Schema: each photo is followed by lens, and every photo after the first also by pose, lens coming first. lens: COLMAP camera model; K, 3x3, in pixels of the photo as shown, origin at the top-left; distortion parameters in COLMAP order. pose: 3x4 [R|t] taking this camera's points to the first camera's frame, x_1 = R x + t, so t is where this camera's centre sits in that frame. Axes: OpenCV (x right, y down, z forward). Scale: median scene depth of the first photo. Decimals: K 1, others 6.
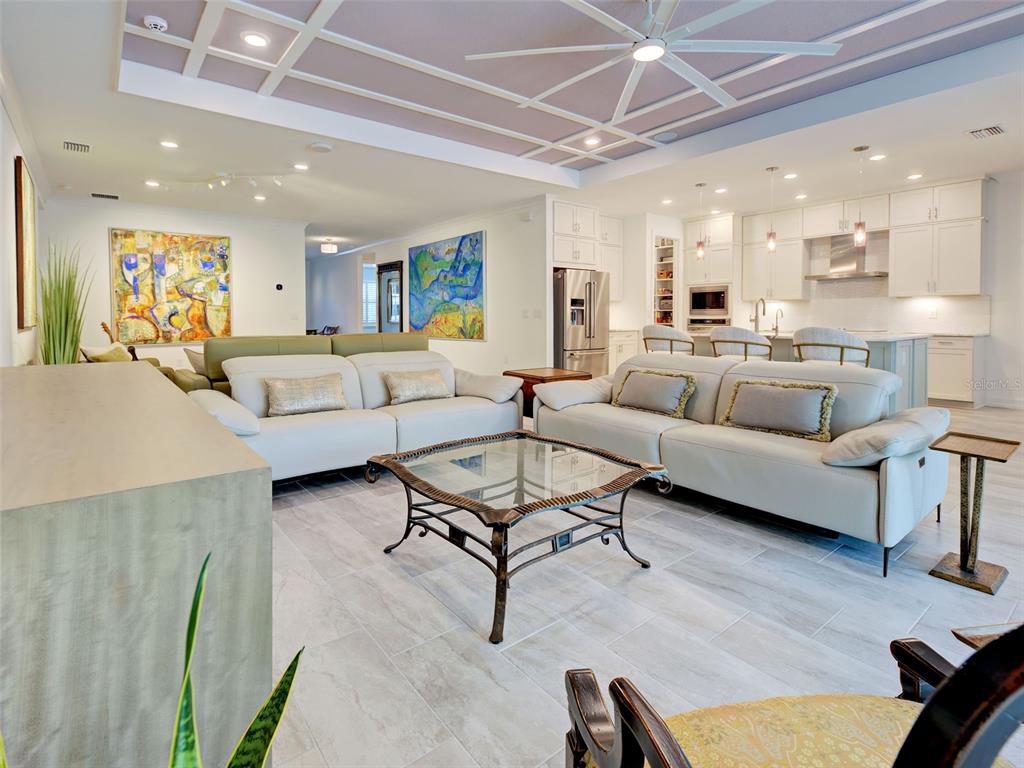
lens RADIAL K [[492.2, 0, 510.6], [0, 492.2, 327.1], [0, 0, 1]] dist [0.004489, -0.000860]
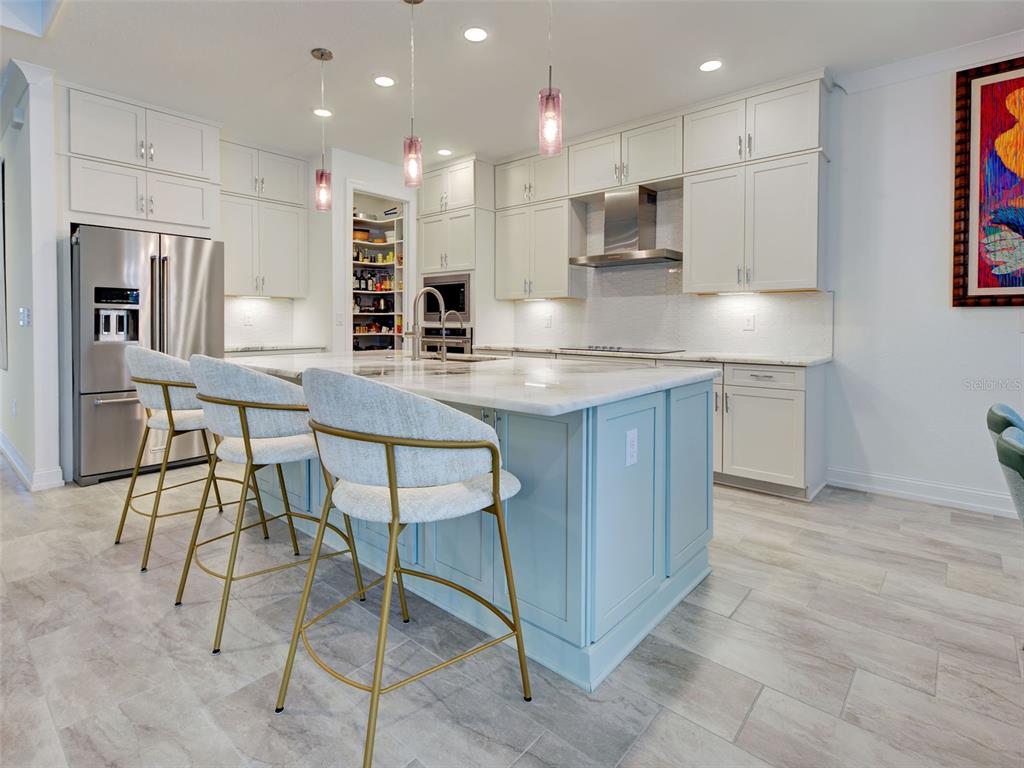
lens RADIAL K [[492.2, 0, 510.6], [0, 492.2, 327.1], [0, 0, 1]] dist [0.004489, -0.000860]
pose [[0.982456, 0.003101, 0.186467, 0.420818], [-0.001345, 0.999954, -0.009540, -0.013617], [-0.186488, 0.009122, 0.982415, 0.429989]]
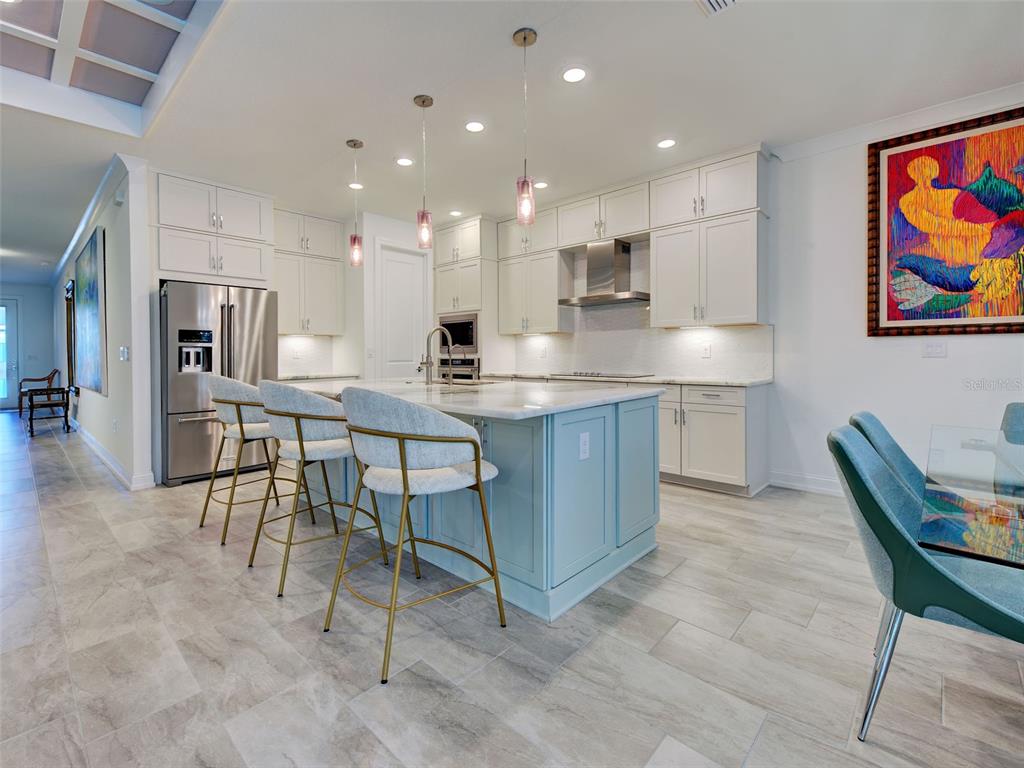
lens RADIAL K [[437.9, 0, 508.1], [0, 437.9, 349.6], [0, 0, 1]] dist [0.002676, 0.000358]
pose [[0.987936, -0.005236, 0.154773, 0.430227], [0.009750, 0.999549, -0.028418, -0.012617], [-0.154554, 0.029584, 0.987541, 0.381855]]
